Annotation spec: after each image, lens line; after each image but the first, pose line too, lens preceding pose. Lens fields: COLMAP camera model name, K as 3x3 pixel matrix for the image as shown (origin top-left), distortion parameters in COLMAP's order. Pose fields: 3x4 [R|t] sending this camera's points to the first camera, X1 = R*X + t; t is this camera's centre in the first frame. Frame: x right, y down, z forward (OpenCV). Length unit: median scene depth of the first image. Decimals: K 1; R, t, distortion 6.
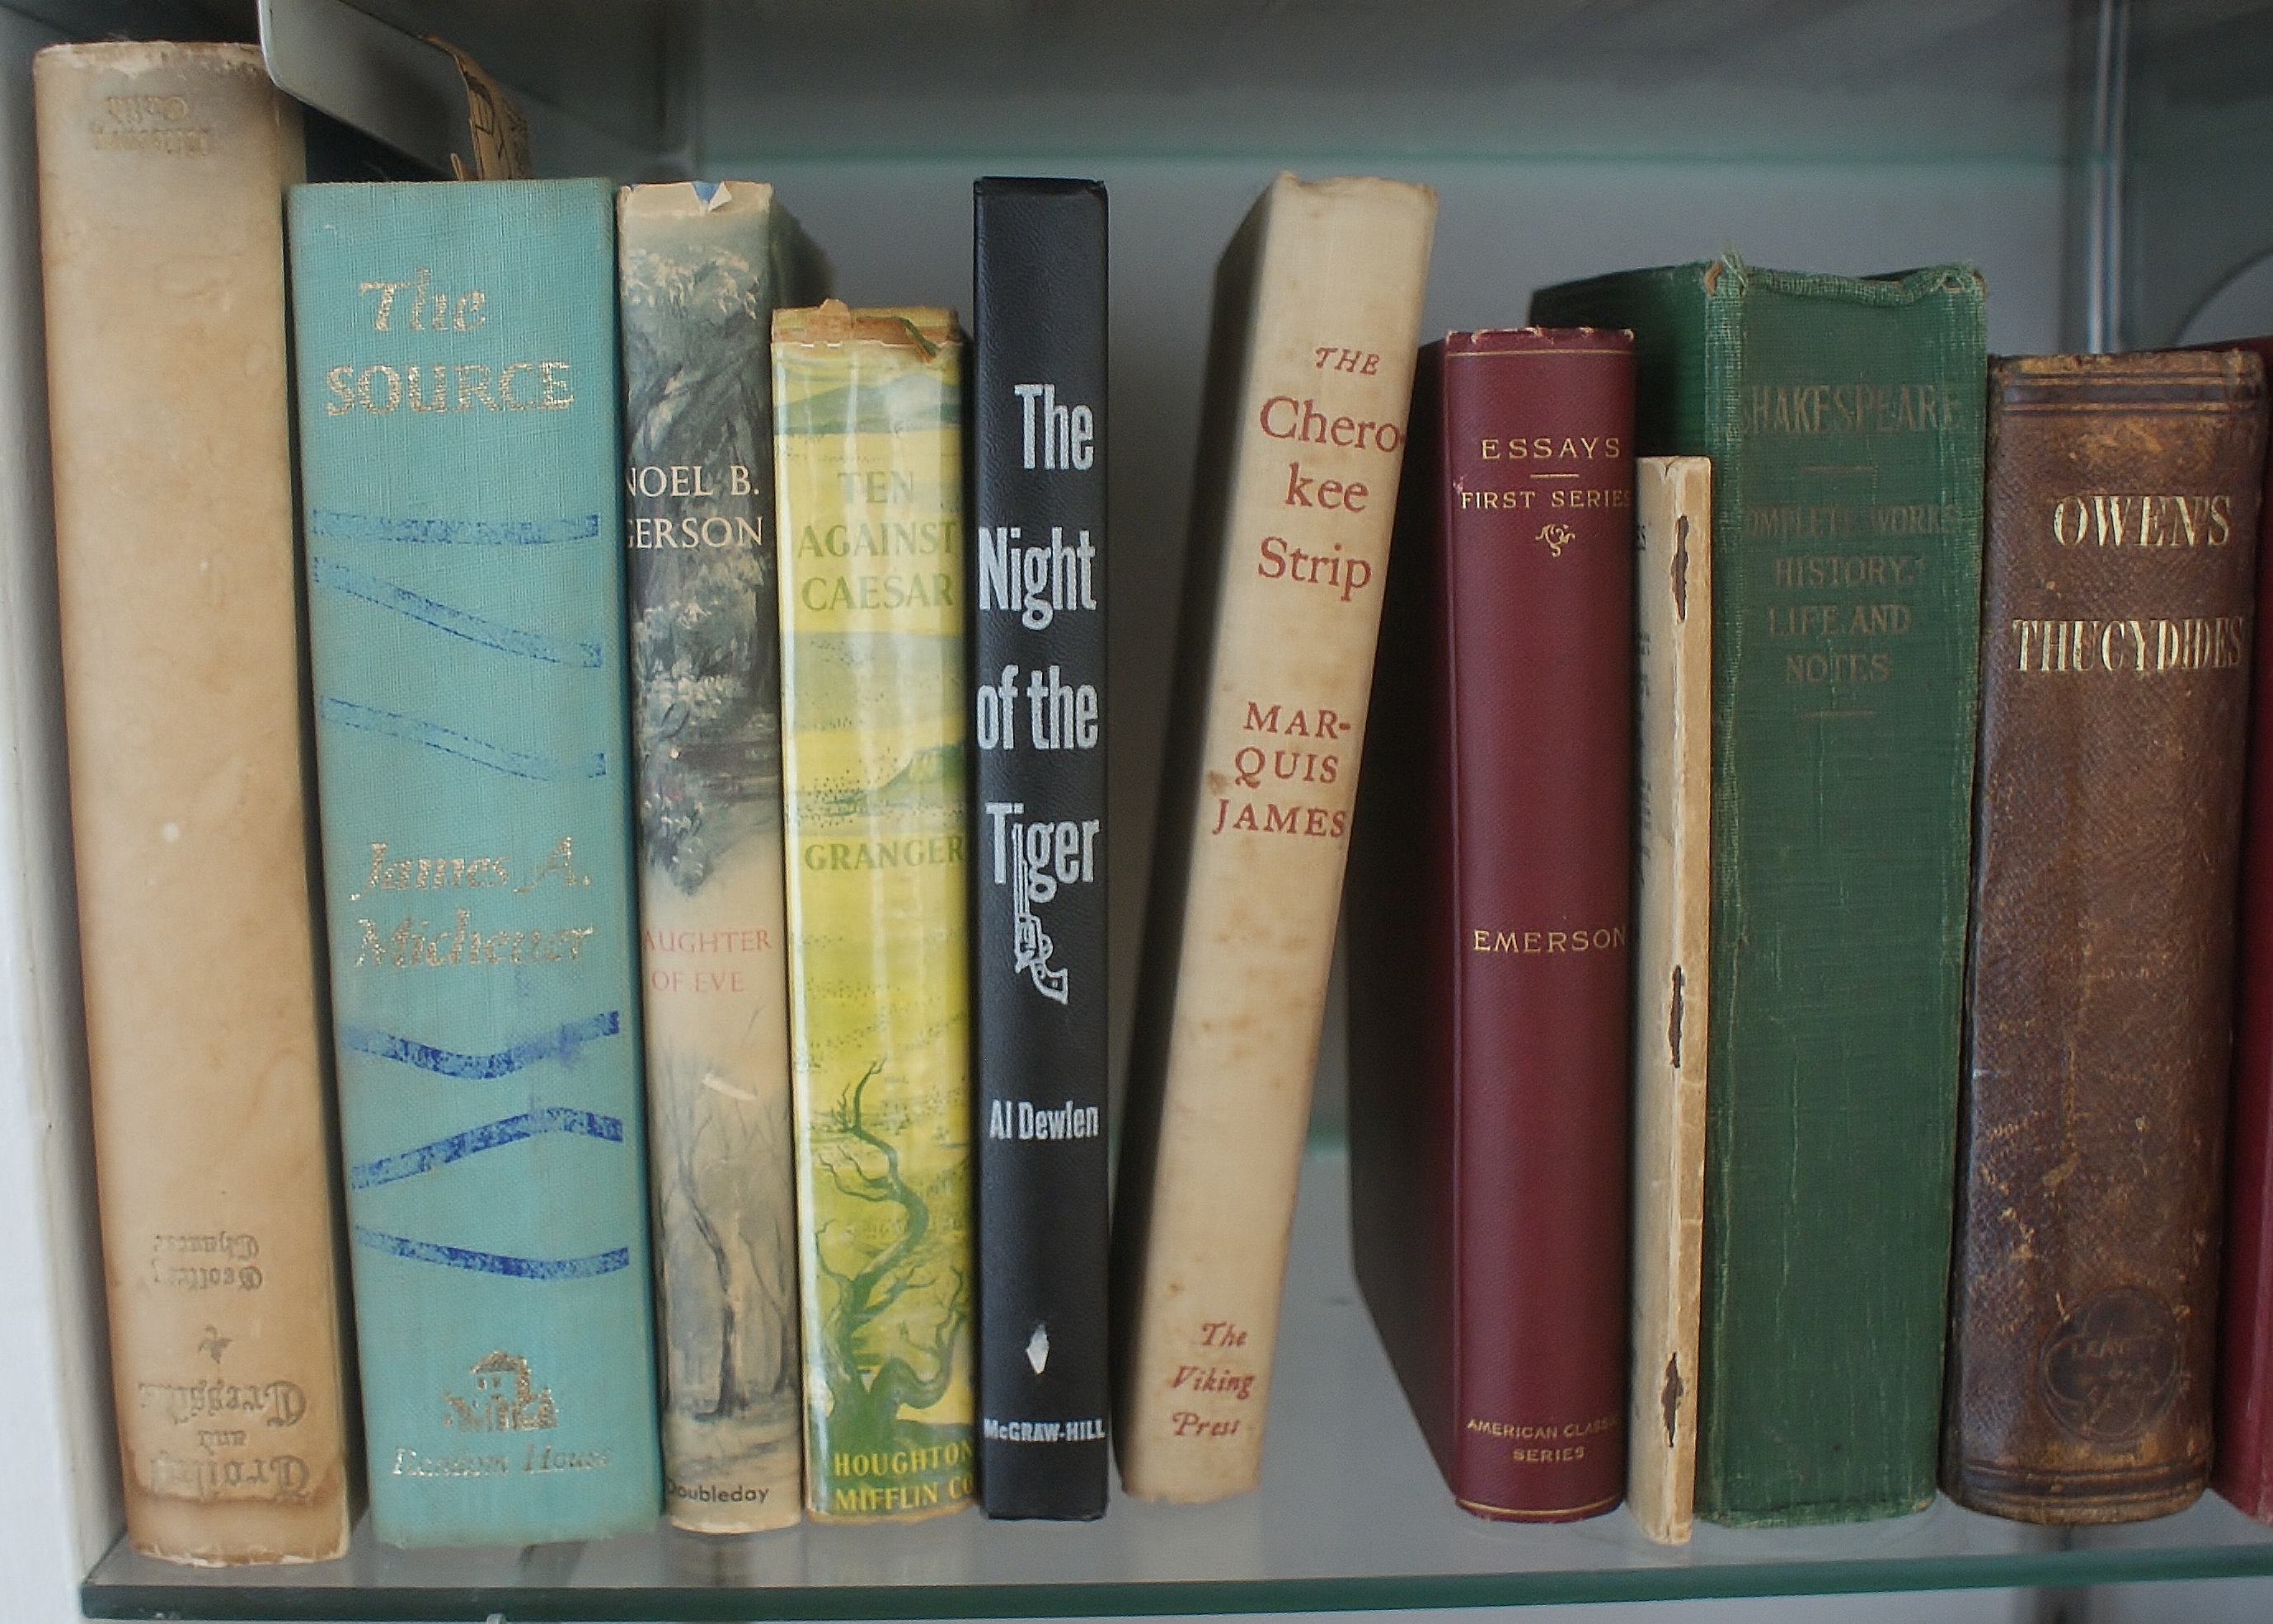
lens RADIAL K [[2179.9, 0, 1084.5], [0, 2179.9, 805.9], [0, 0, 1]] dist [-0.143760, 0.103349]
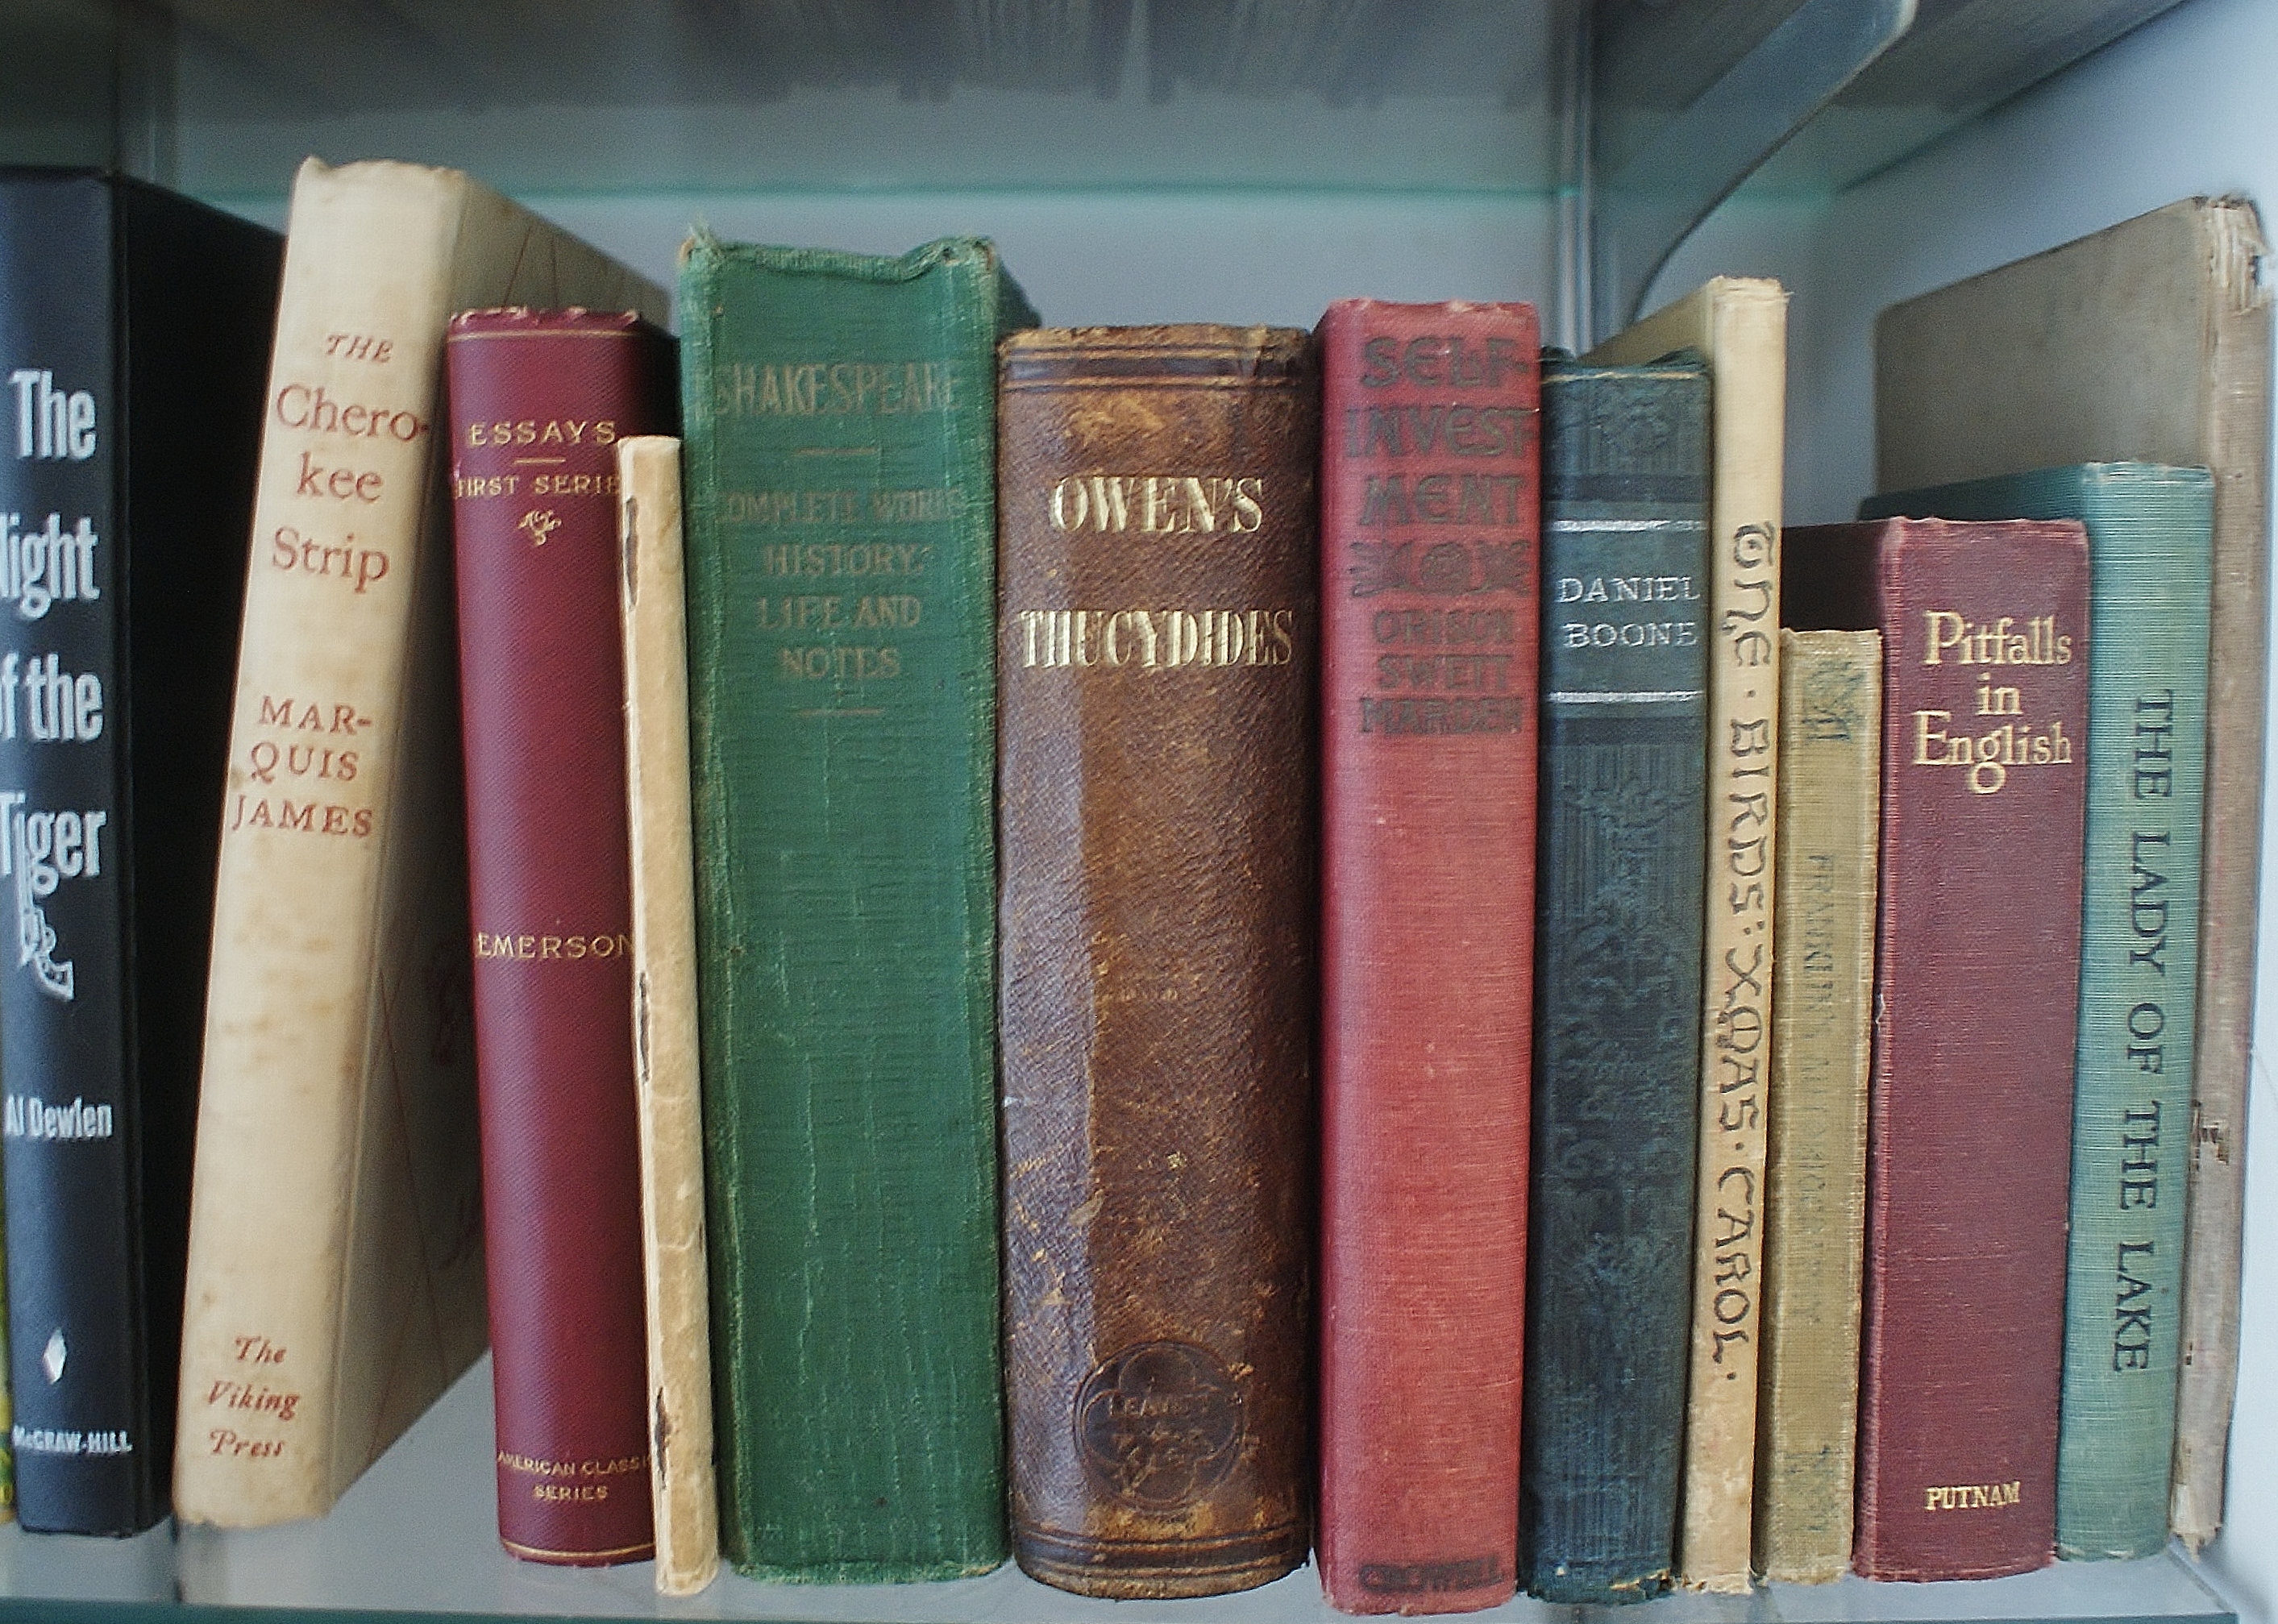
lens RADIAL K [[2184.6, 0, 1086.9], [0, 2184.6, 805.9], [0, 0, 1]] dist [-0.143760, 0.103349]
pose [[0.999622, 0.016874, -0.021696, 0.475173], [-0.017857, 0.998786, -0.045917, 0.040250], [0.020895, 0.046287, 0.998710, 0.047279]]
